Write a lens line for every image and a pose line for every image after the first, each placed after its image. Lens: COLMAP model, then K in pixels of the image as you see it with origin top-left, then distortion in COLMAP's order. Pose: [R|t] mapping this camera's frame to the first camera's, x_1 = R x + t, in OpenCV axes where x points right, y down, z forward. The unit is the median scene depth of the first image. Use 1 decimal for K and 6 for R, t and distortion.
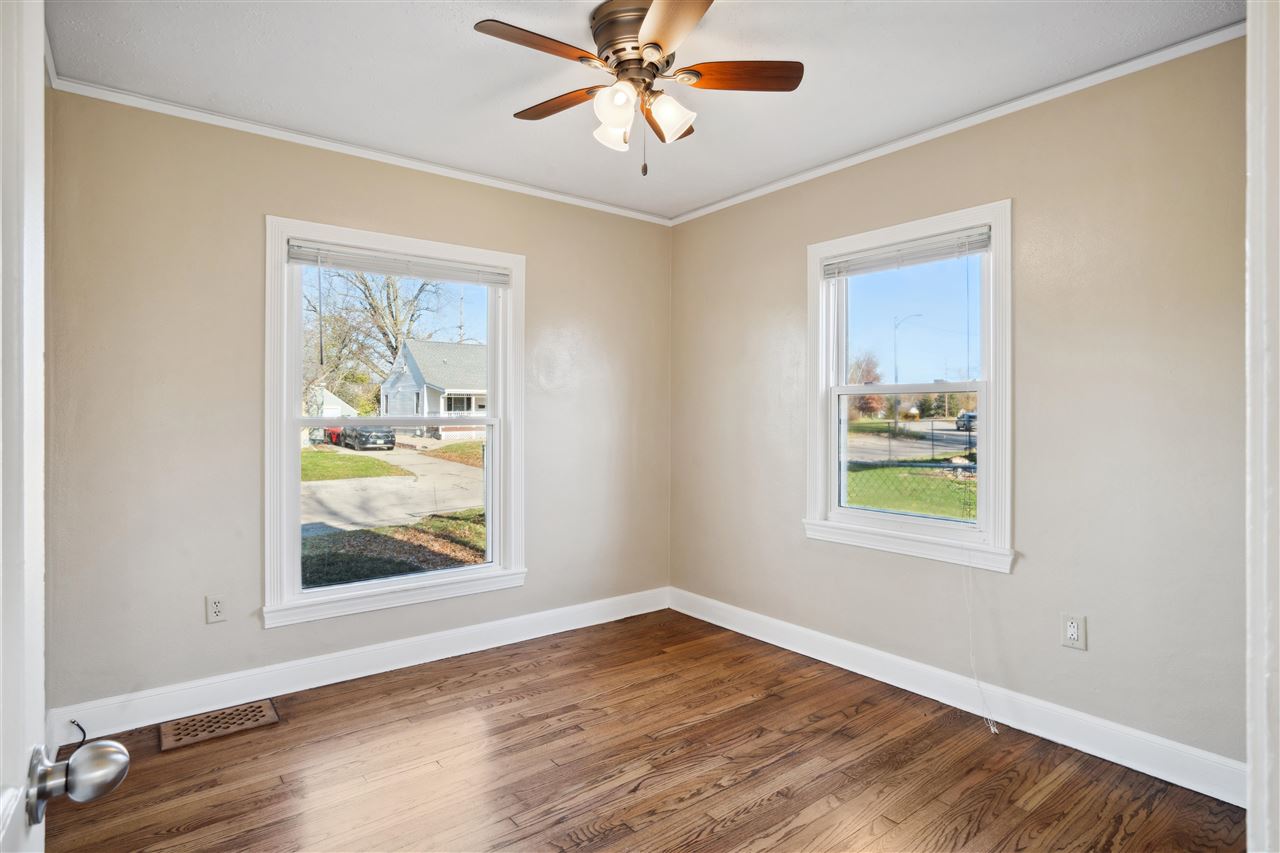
lens RADIAL K [[646.4, 0, 633.4], [0, 646.4, 427.8], [0, 0, 1]] dist [-0.057058, 0.030252]
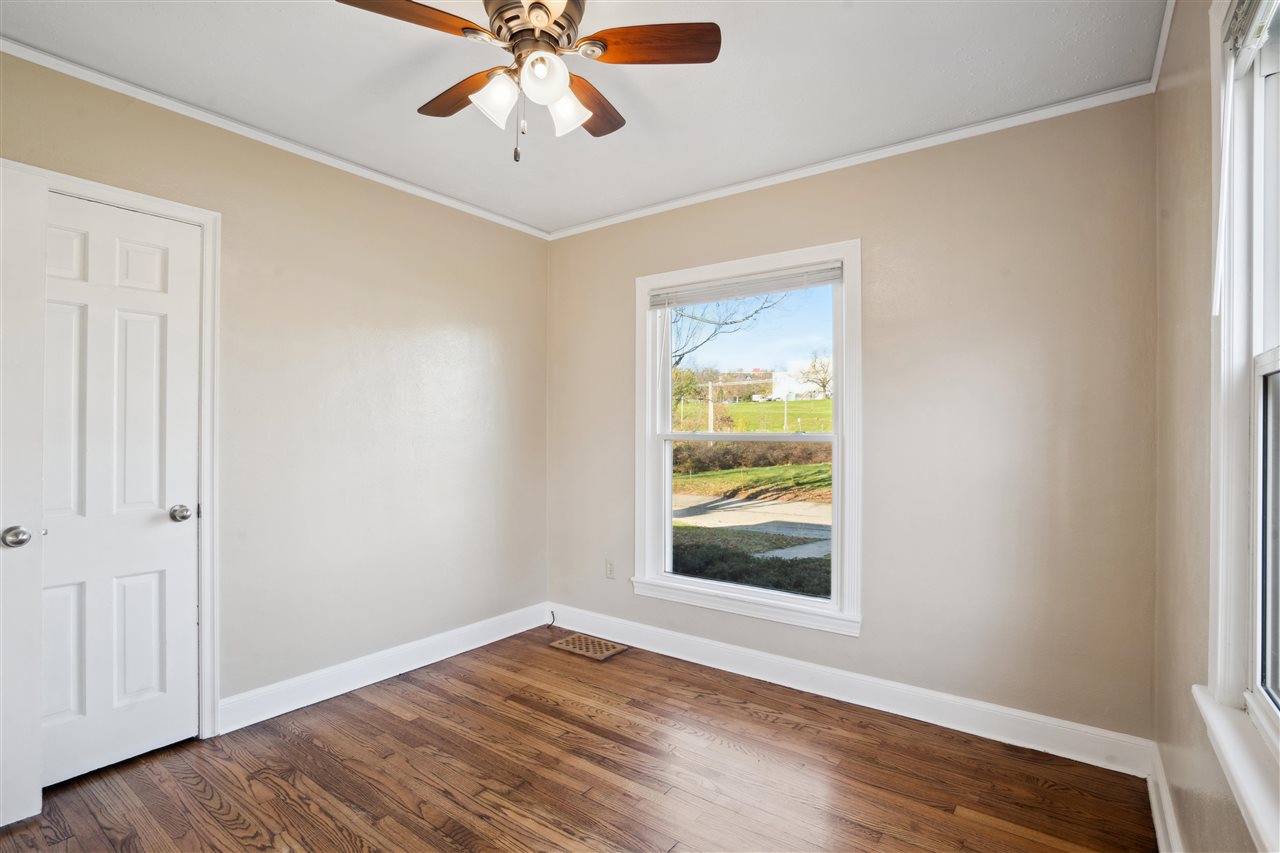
lens RADIAL K [[594.6, 0, 645.5], [0, 594.6, 430.9], [0, 0, 1]] dist [-0.031443, 0.000045]
pose [[0.289510, -0.002651, -0.957171, 0.616552], [-0.017827, 0.999808, -0.008161, -0.011269], [0.957009, 0.019426, 0.289407, 0.667179]]
